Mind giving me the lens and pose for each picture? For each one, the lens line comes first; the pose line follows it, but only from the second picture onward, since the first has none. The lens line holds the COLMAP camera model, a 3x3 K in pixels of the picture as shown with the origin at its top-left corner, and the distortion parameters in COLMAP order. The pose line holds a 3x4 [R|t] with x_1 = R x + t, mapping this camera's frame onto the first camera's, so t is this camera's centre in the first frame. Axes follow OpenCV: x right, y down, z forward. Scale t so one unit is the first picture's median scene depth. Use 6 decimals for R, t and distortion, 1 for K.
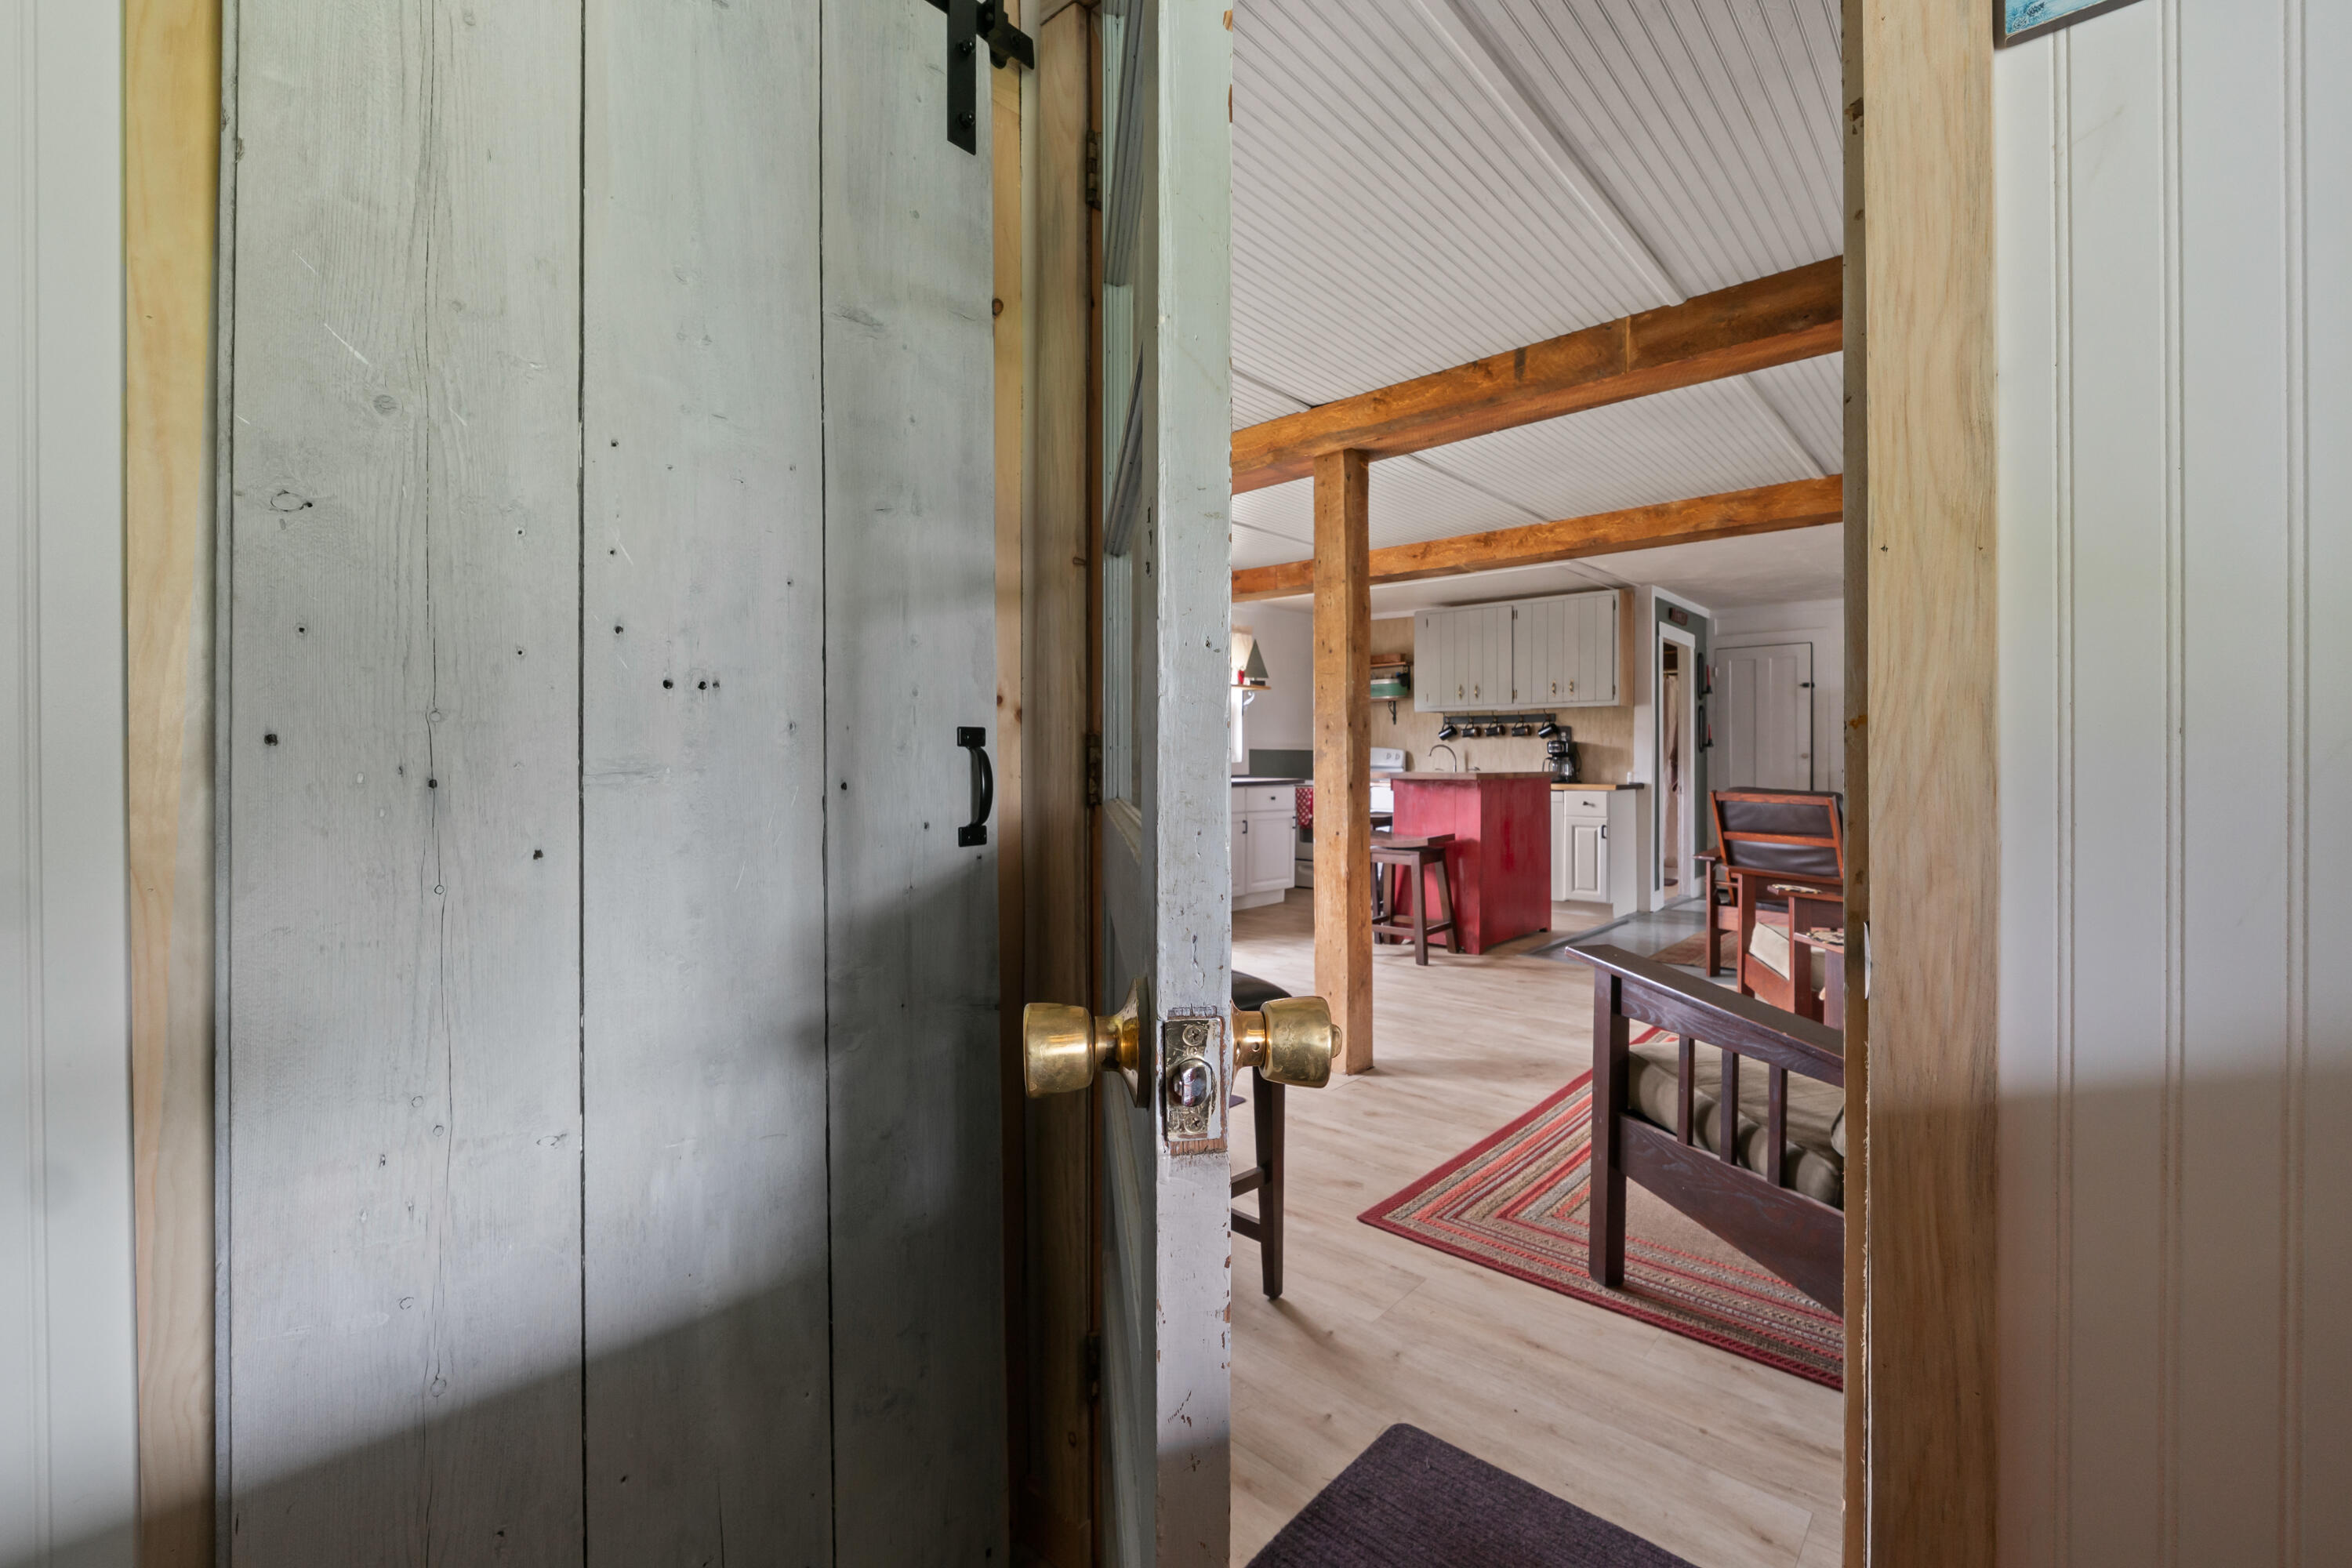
lens RADIAL K [[1004.3, 0, 1185.0], [0, 1004.3, 767.5], [0, 0, 1]] dist [0.001138, 0.000545]
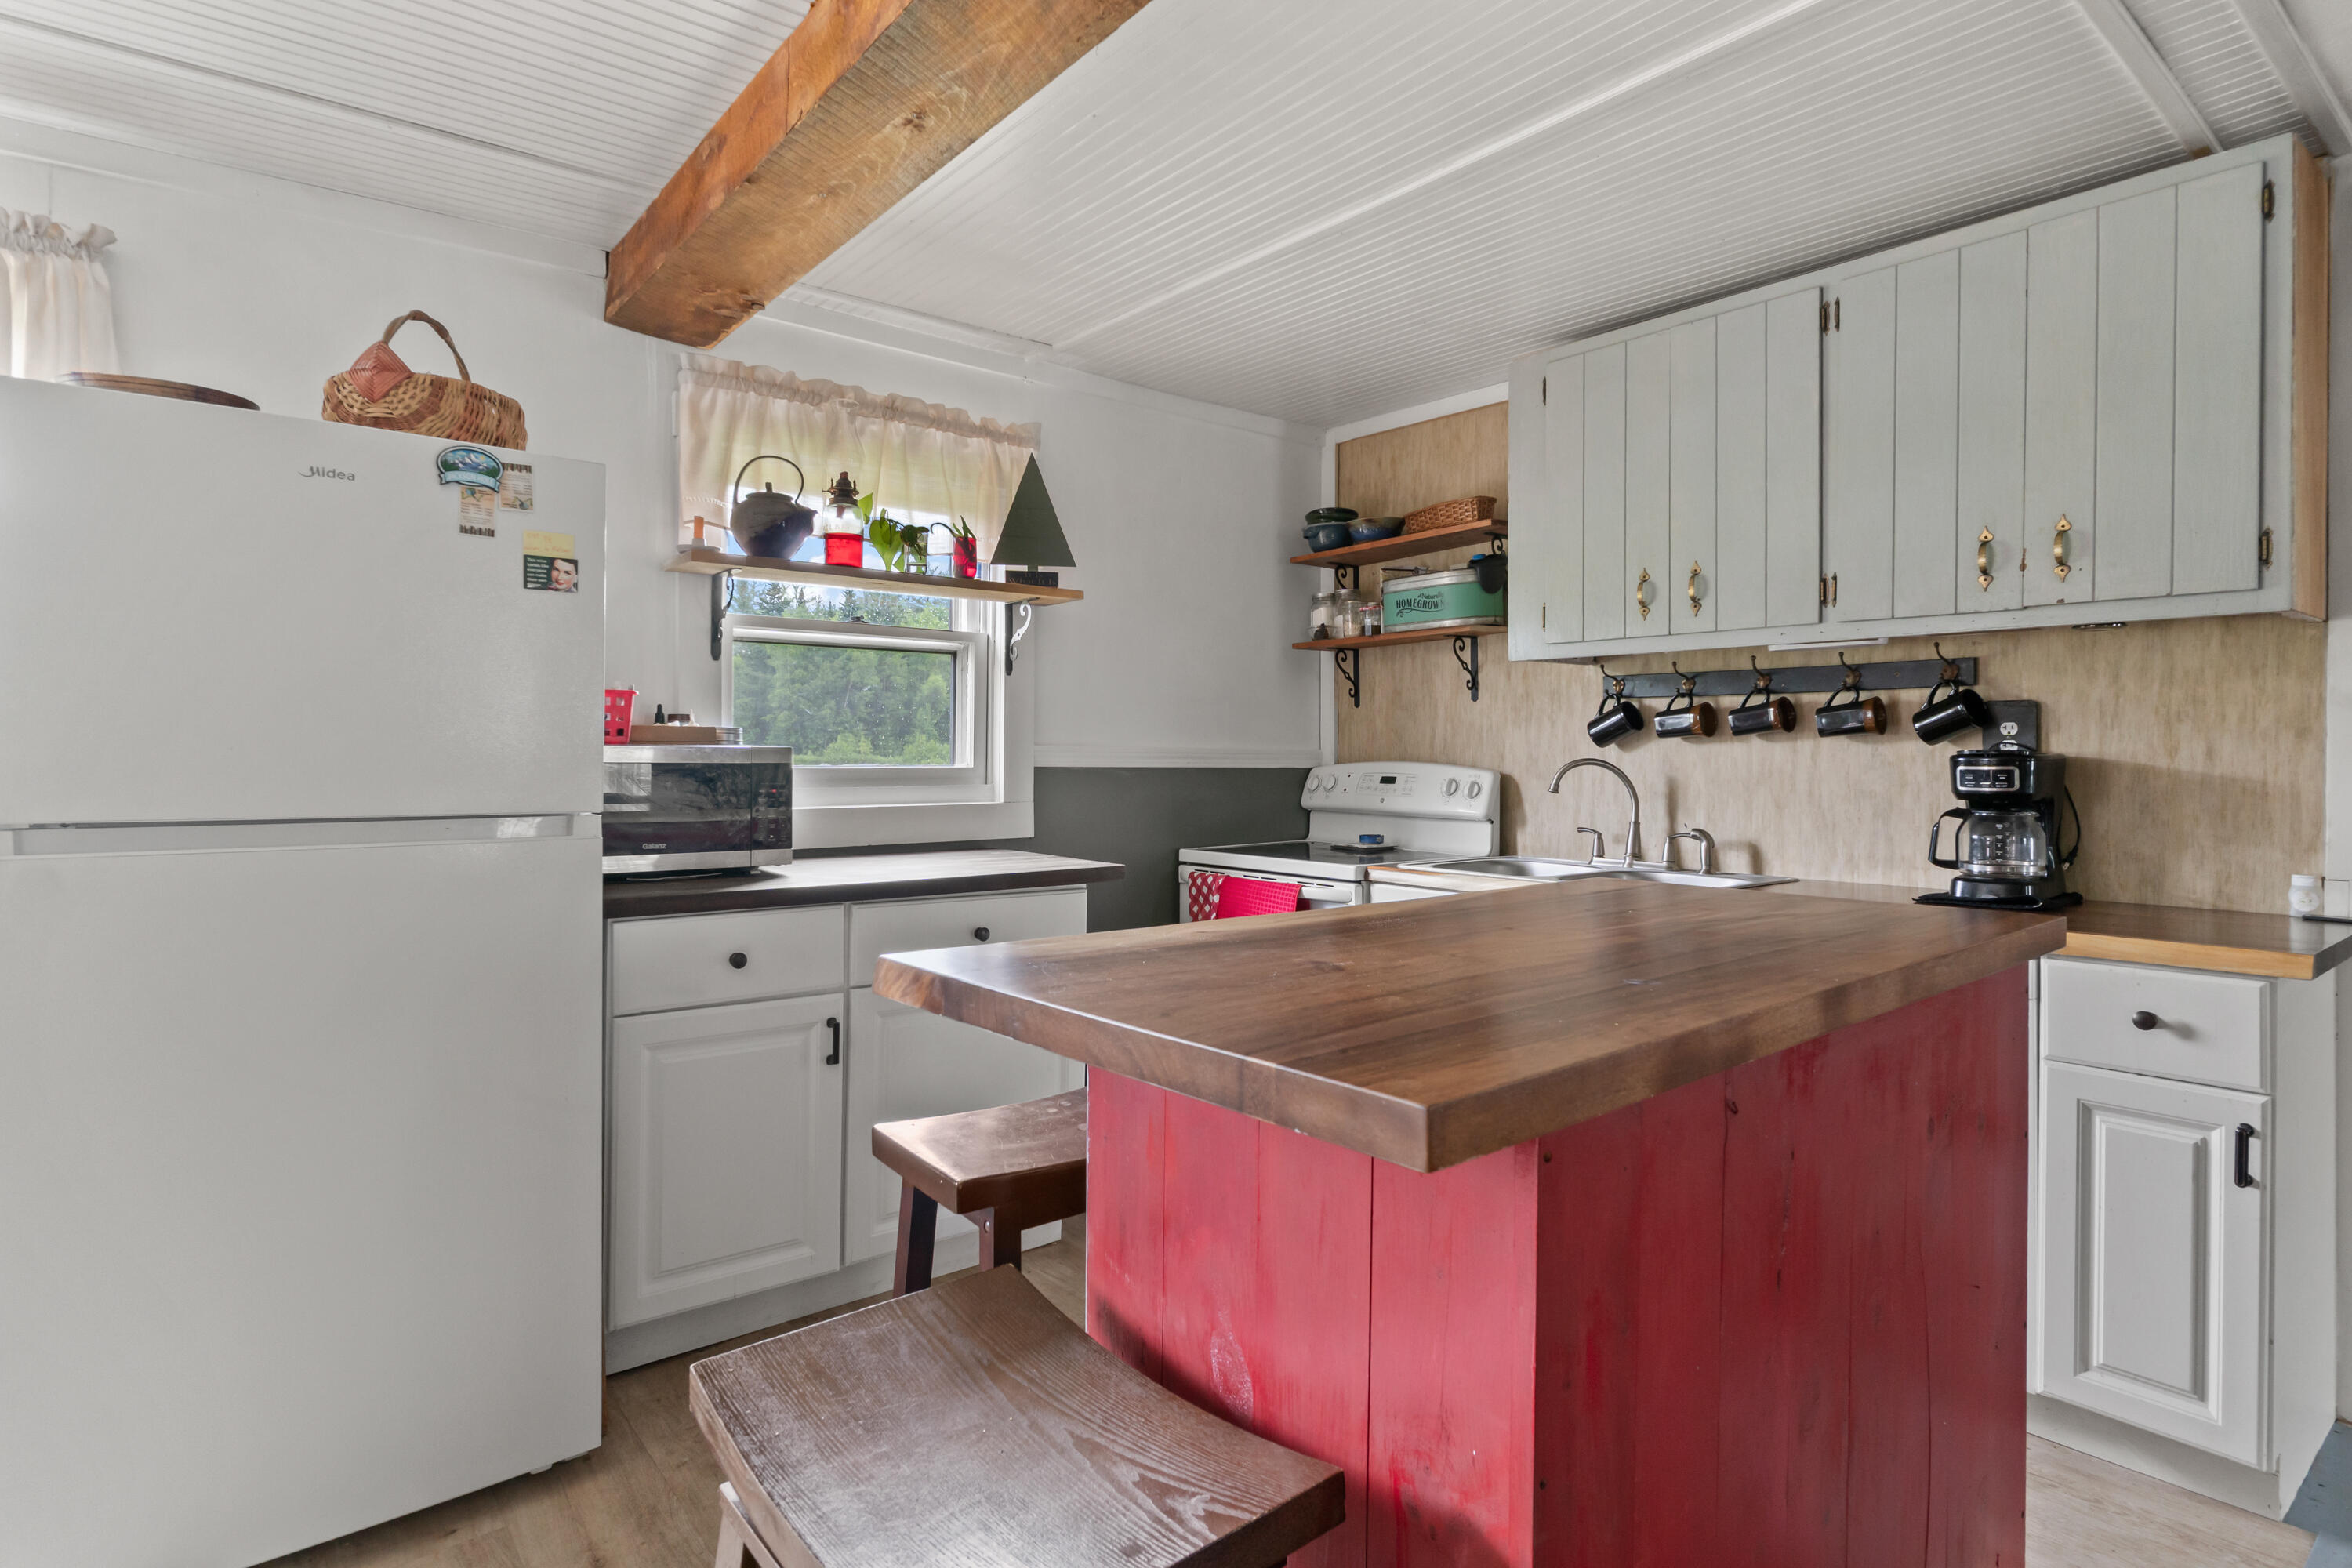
lens RADIAL K [[1214.4, 0, 1169.3], [0, 1214.4, 768.8], [0, 0, 1]] dist [-0.002328, -0.000241]
pose [[0.983368, 0.008103, -0.181442, 0.195795], [-0.007846, 0.999967, 0.002137, -0.019516], [0.181453, -0.000678, 0.983399, 0.592045]]
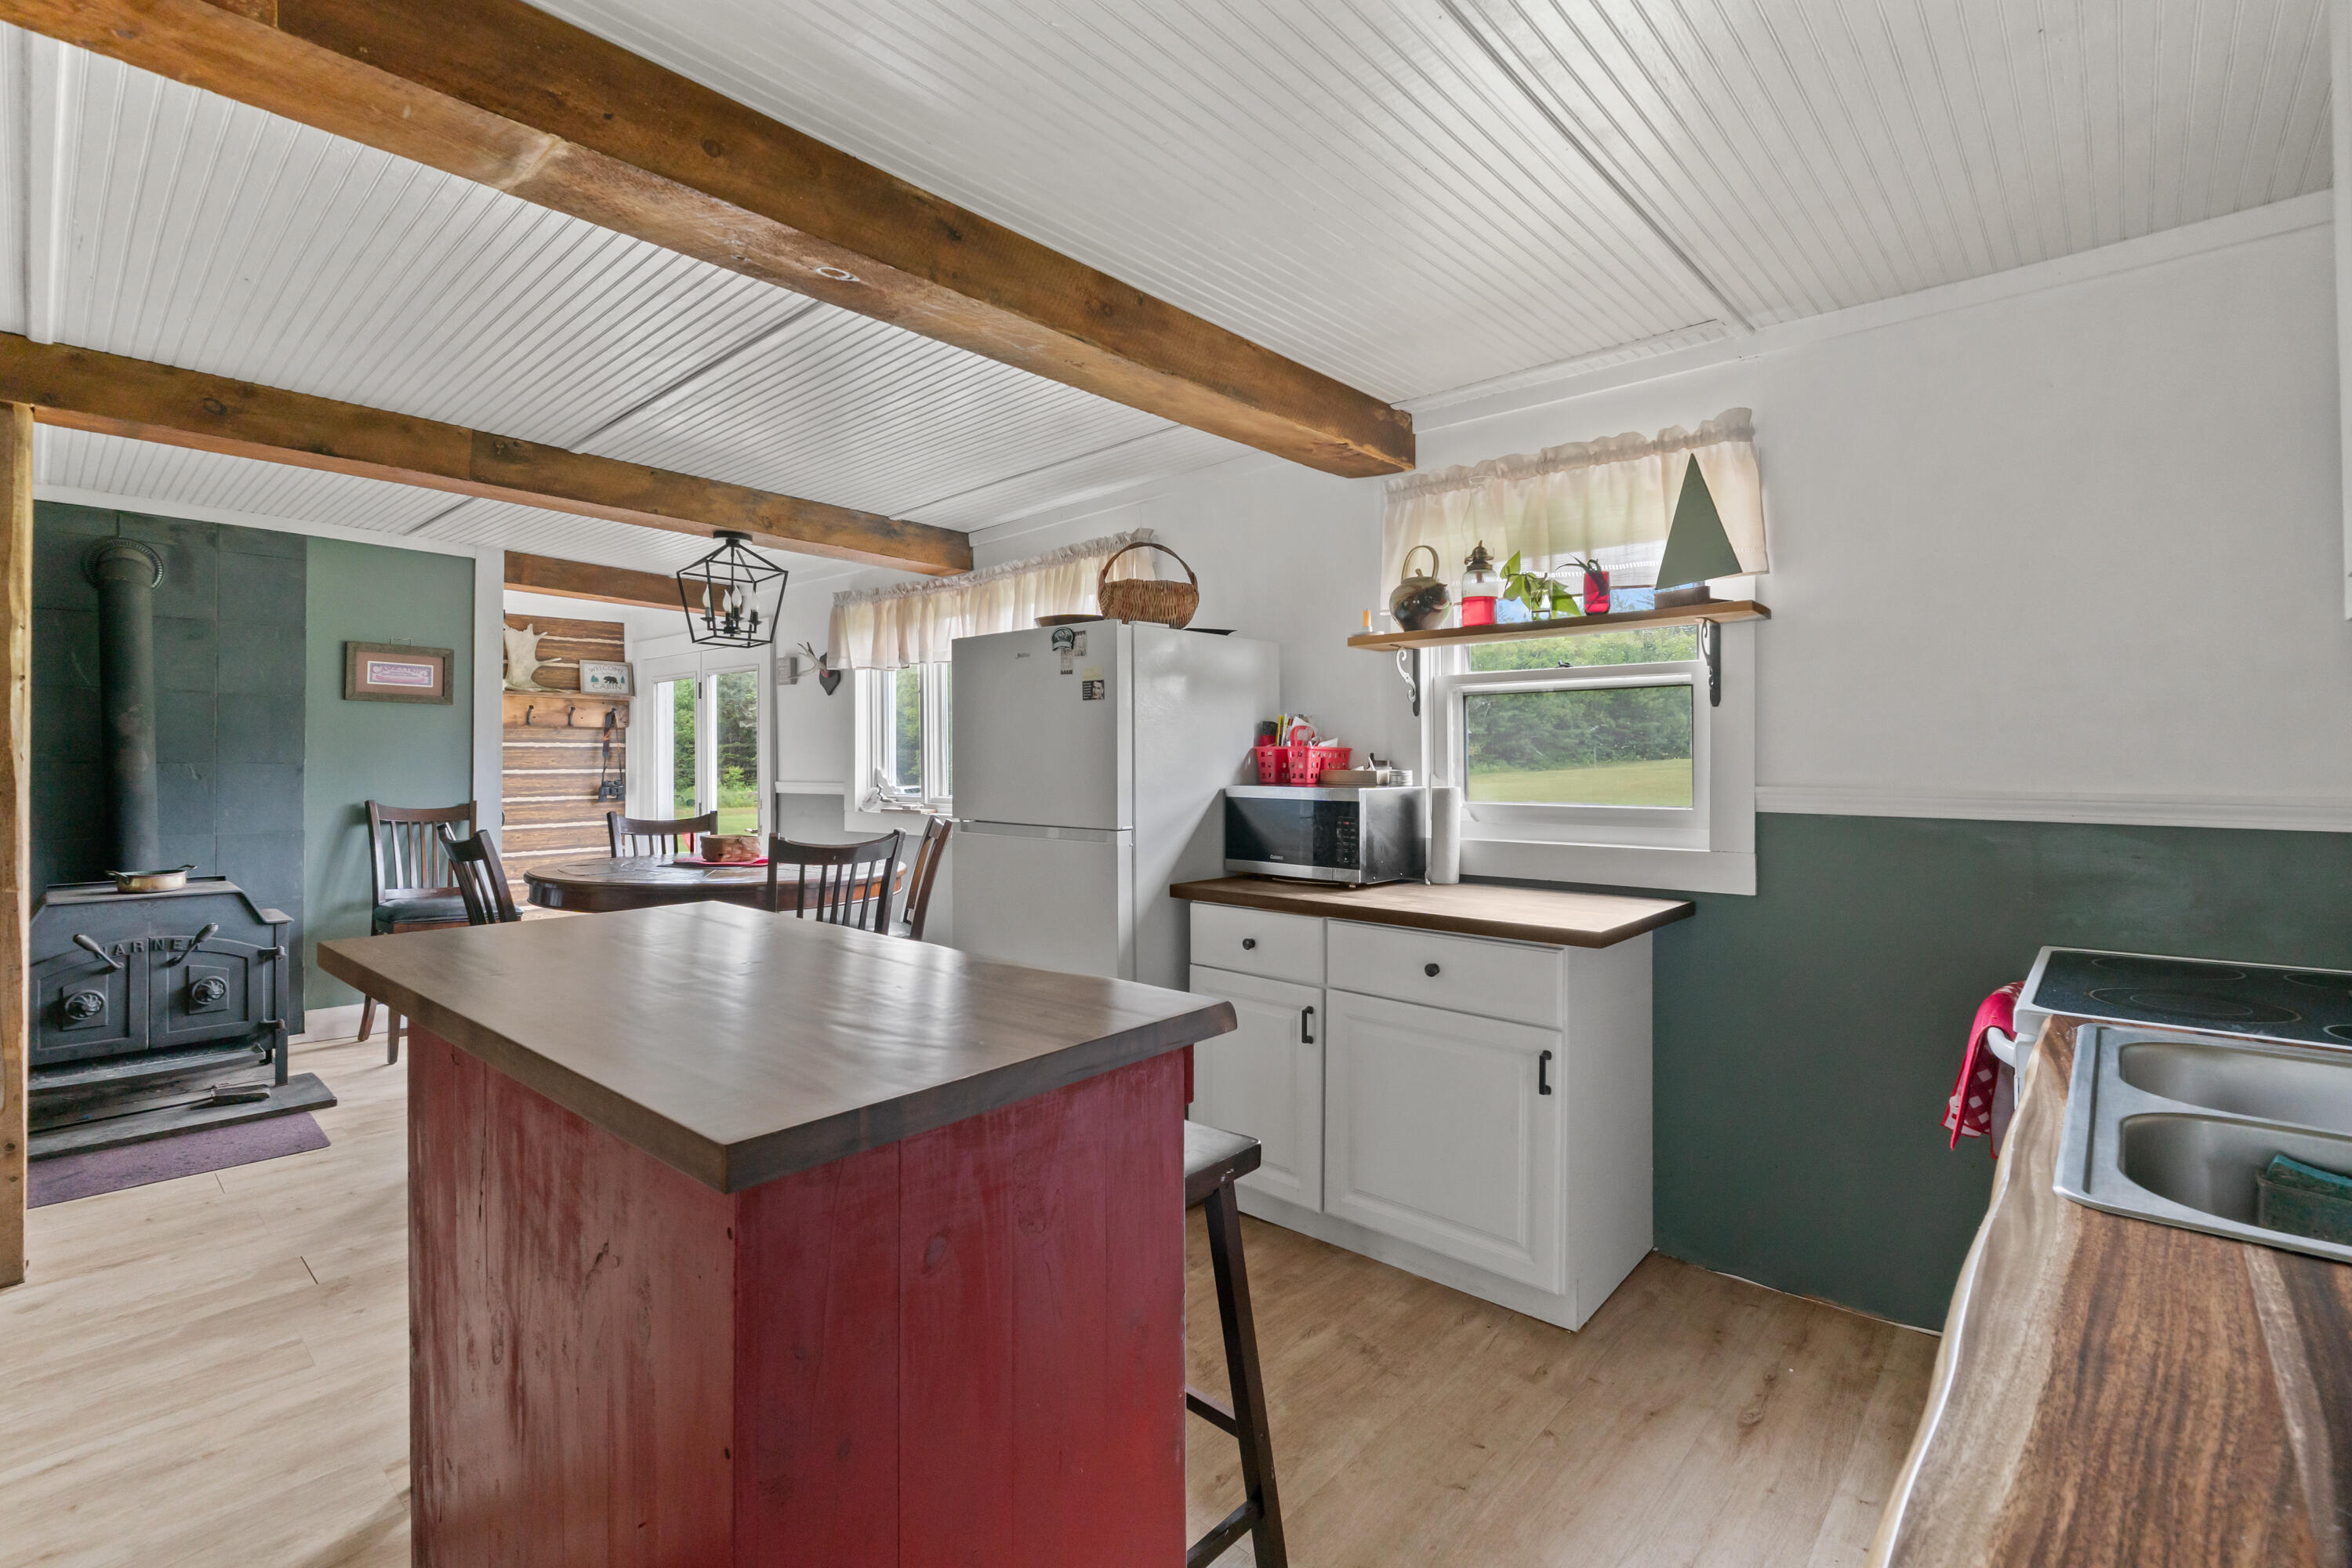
lens RADIAL K [[1068.0, 0, 1168.1], [0, 1068.0, 754.5], [0, 0, 1]] dist [0.000570, -0.000025]
pose [[-0.029883, 0.003237, -0.999548, 0.404029], [-0.007304, 0.999967, 0.003457, -0.036648], [0.999527, 0.007404, -0.029859, 0.851426]]
